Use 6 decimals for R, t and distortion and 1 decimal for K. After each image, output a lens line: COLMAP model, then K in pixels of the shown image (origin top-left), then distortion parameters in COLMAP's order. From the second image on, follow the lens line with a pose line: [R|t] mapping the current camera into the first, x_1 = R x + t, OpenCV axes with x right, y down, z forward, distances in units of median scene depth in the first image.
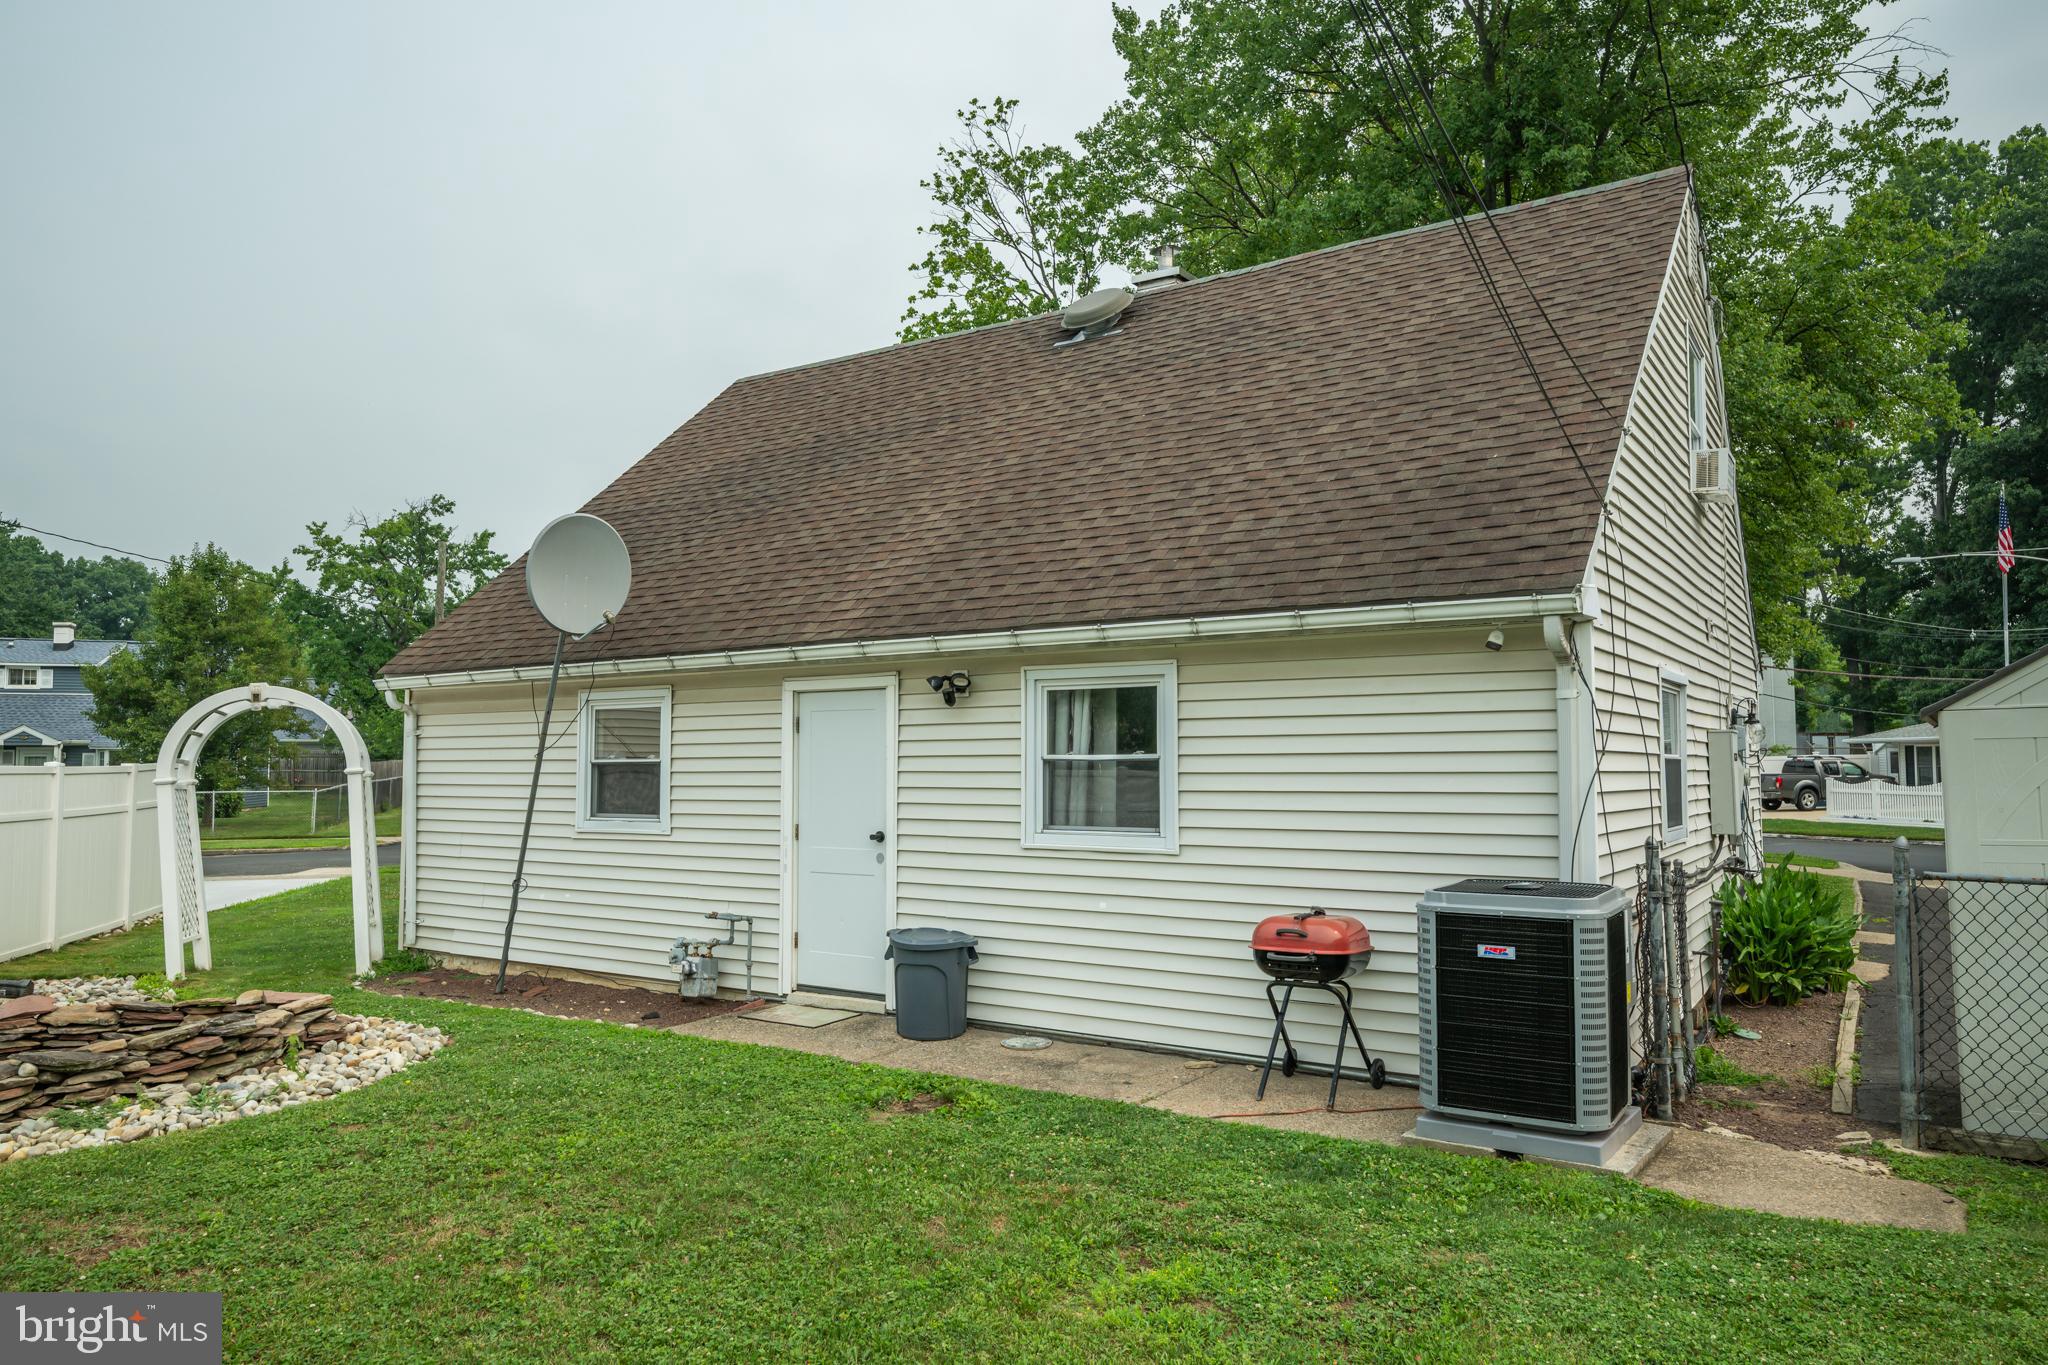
lens RADIAL K [[1330.5, 0, 1023.1], [0, 1330.5, 694.0], [0, 0, 1]] dist [0.002169, 0.002382]
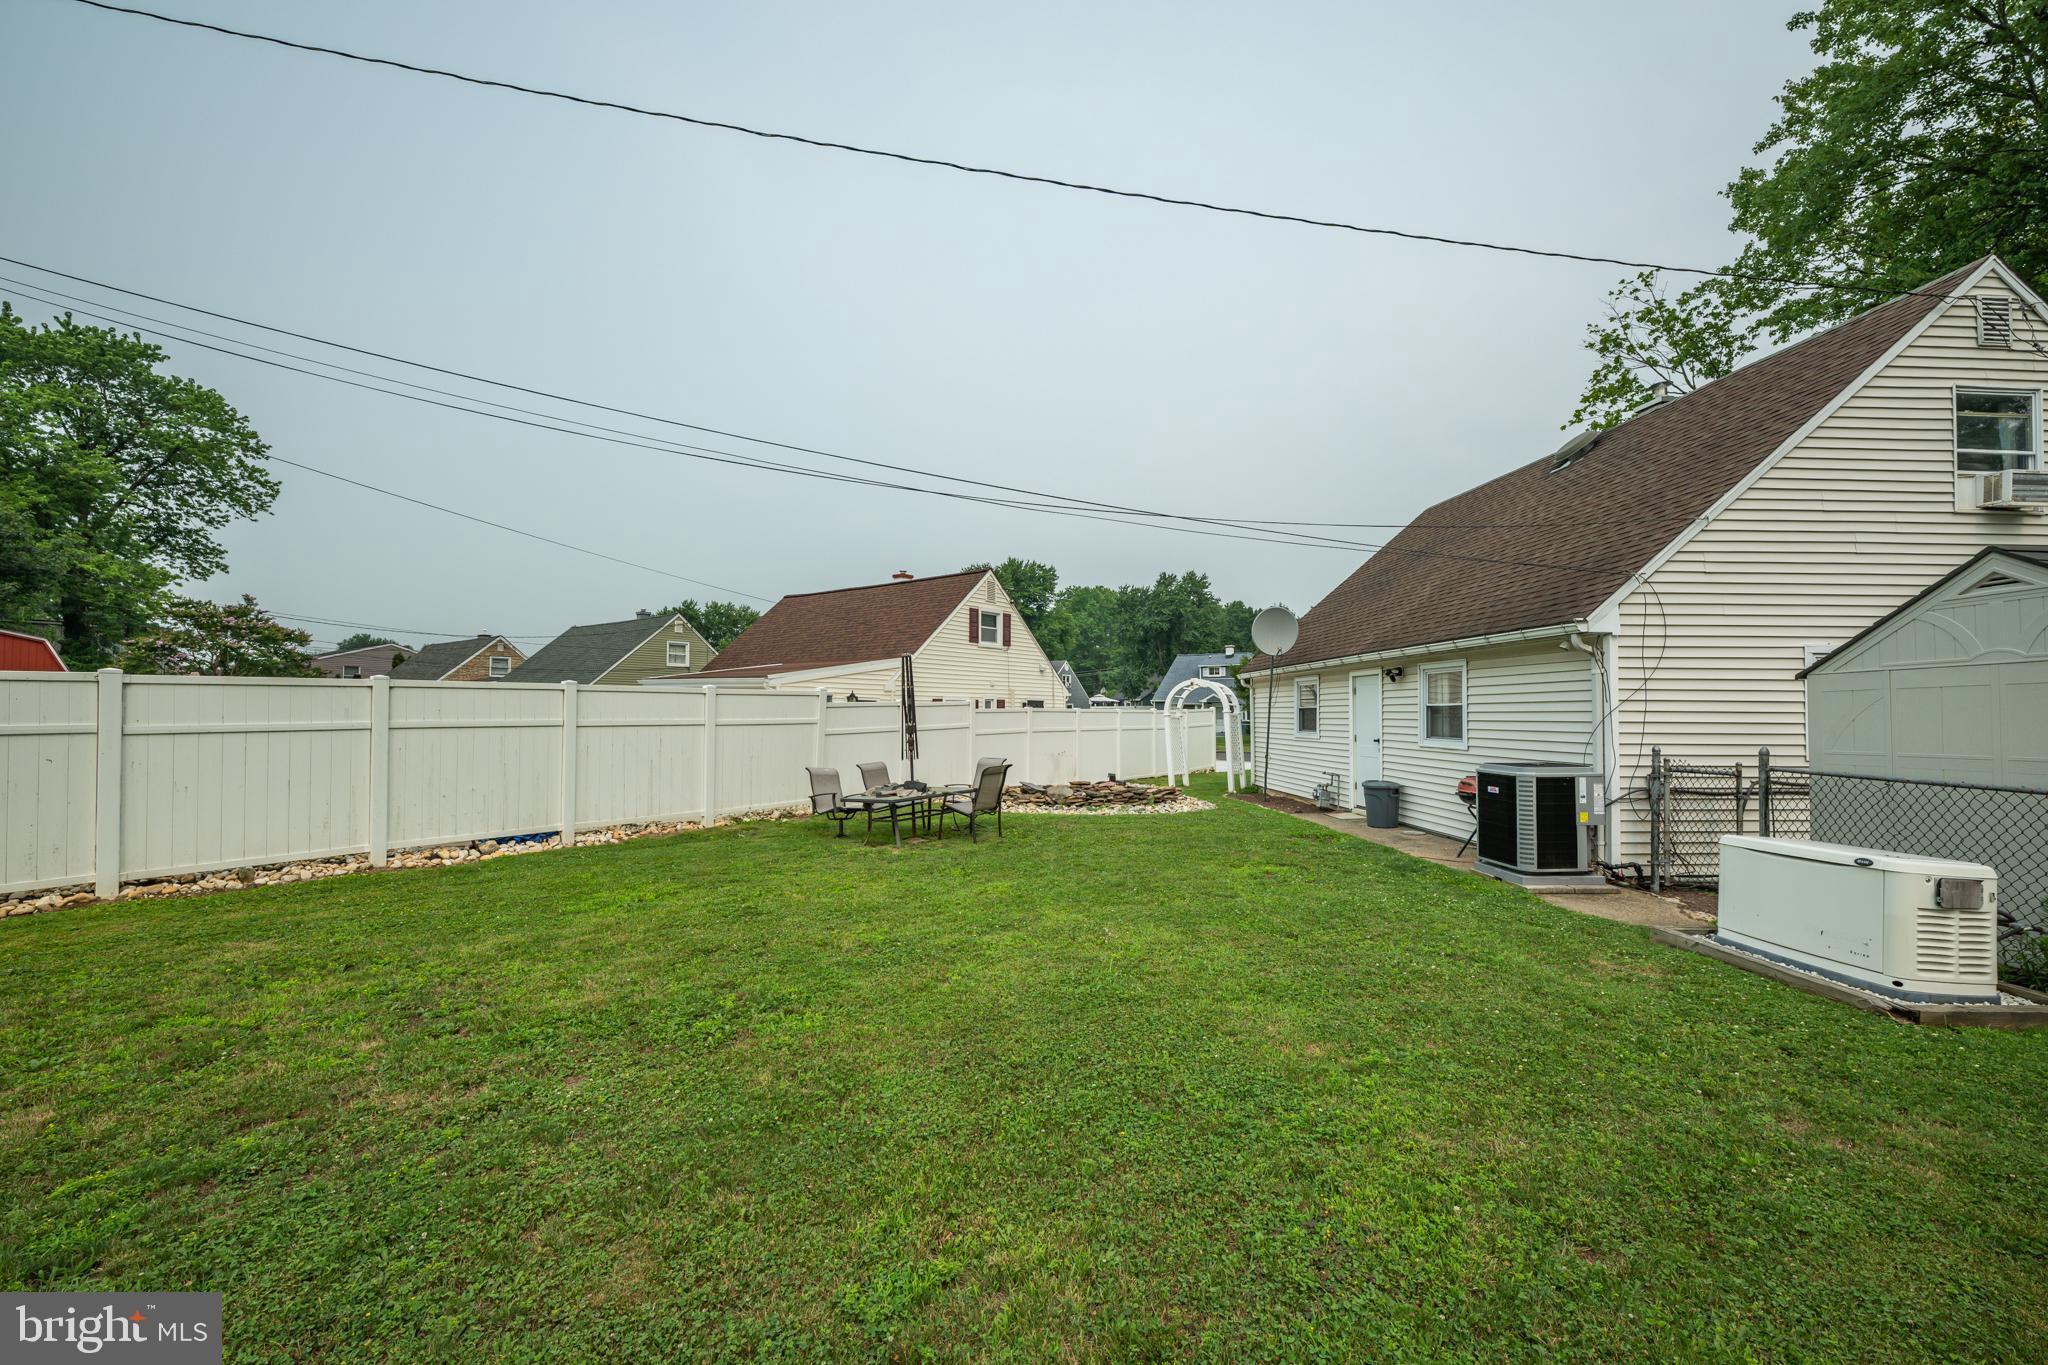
lens RADIAL K [[796.9, 0, 1038.7], [0, 796.9, 689.7], [0, 0, 1]] dist [-0.003888, -0.000046]
pose [[0.617075, -0.021590, -0.786608, 0.545579], [0.042080, 0.999099, 0.005588, -0.009390], [0.785778, -0.036549, 0.617427, -0.253121]]
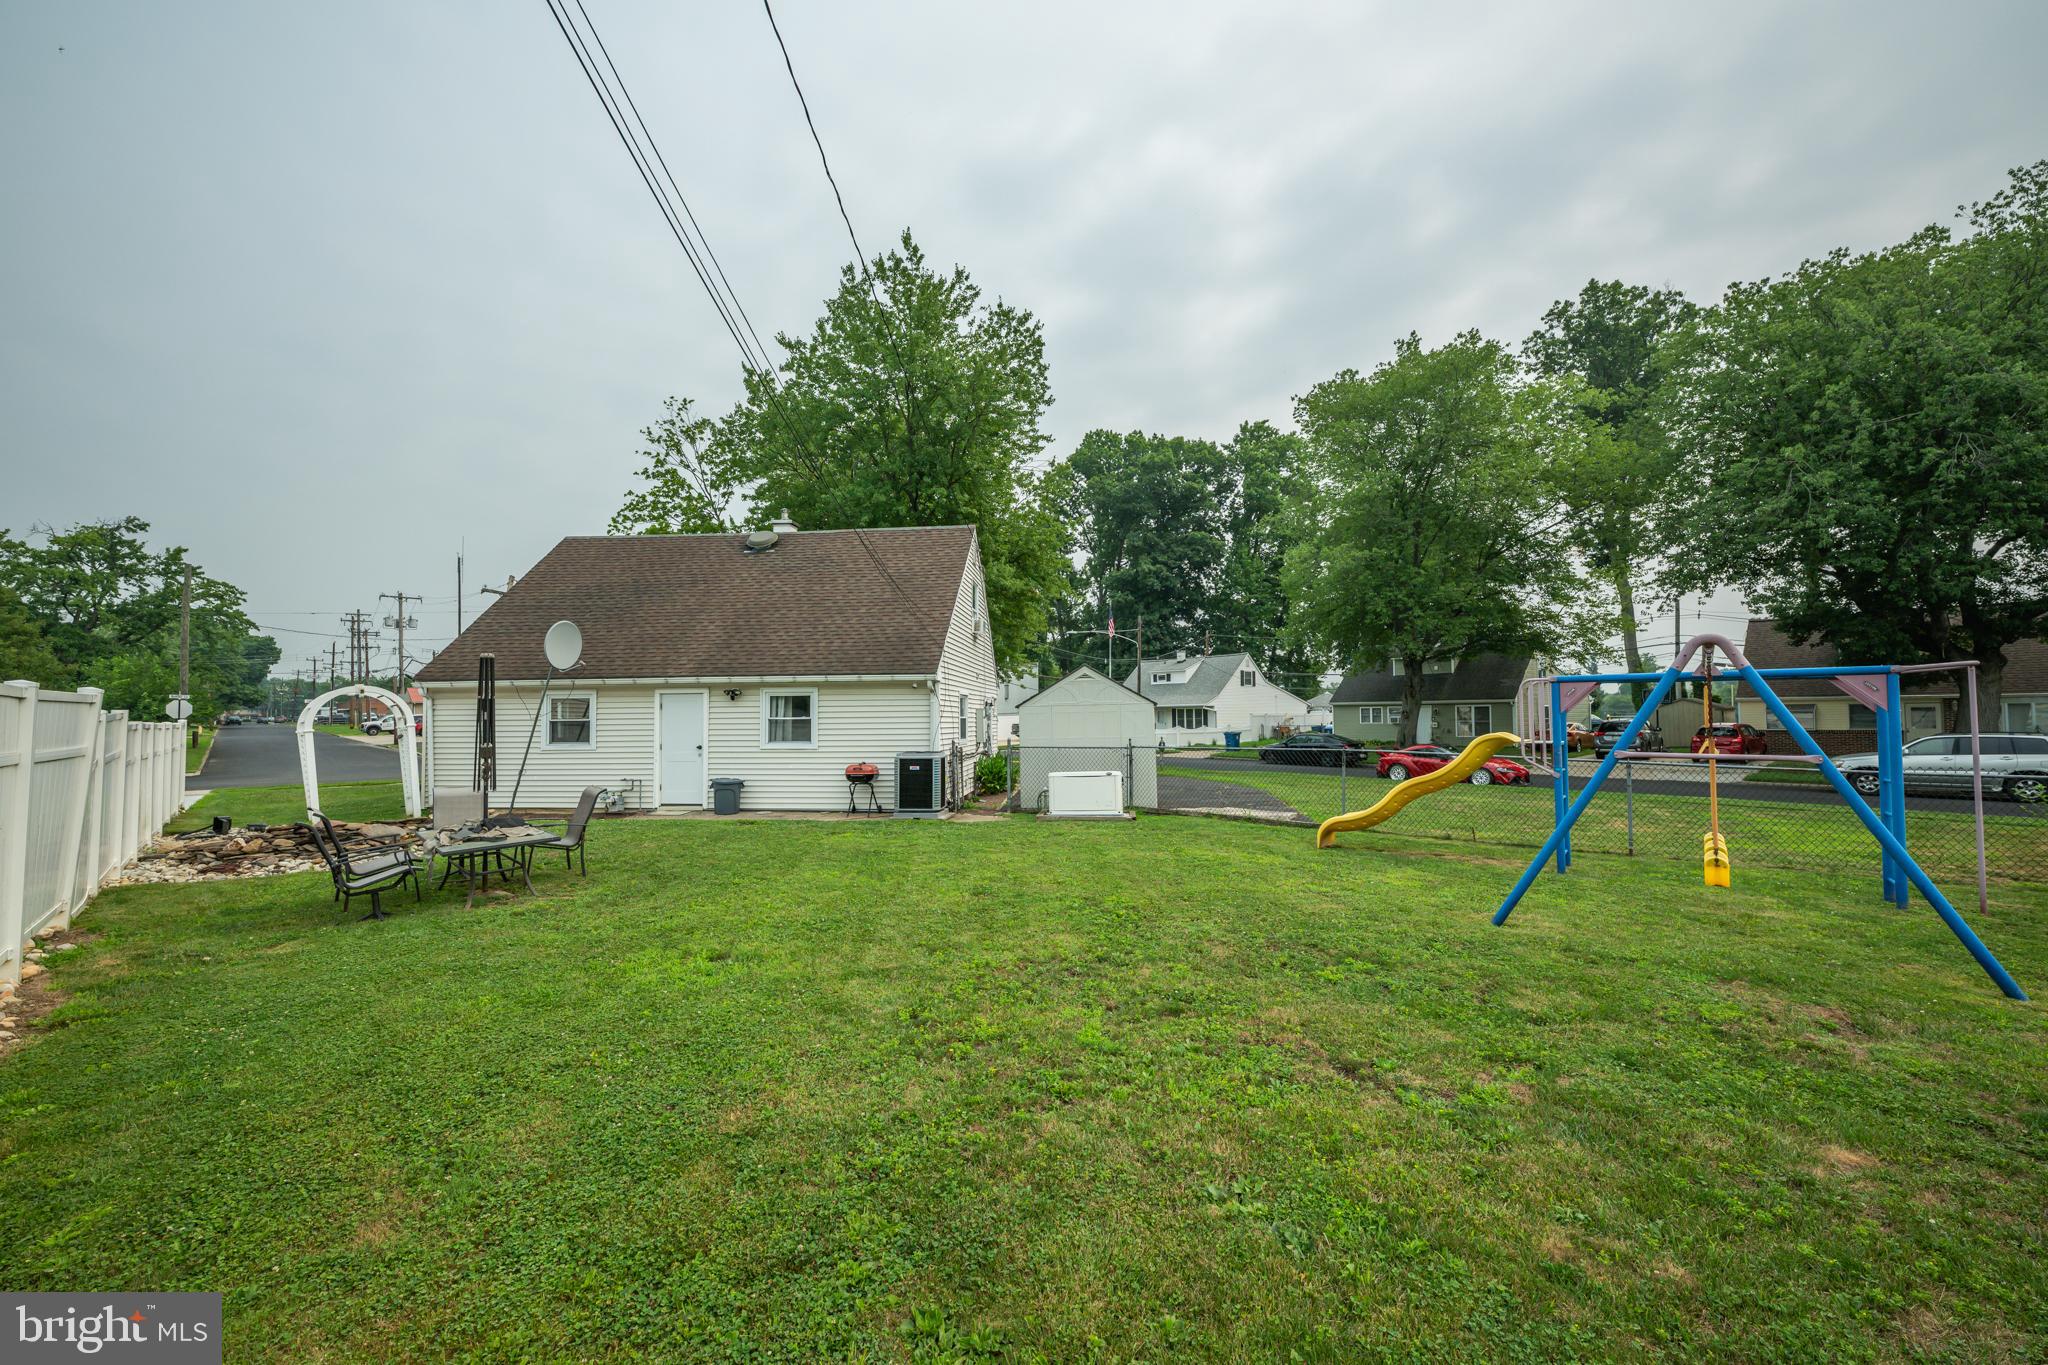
lens RADIAL K [[796.9, 0, 1026.3], [0, 796.9, 683.2], [0, 0, 1]] dist [-0.003888, -0.000046]
pose [[0.878053, 0.018242, 0.478215, -0.279731], [-0.020886, 0.999782, 0.000210, -0.036842], [-0.478107, -0.010173, 0.878243, -0.706308]]
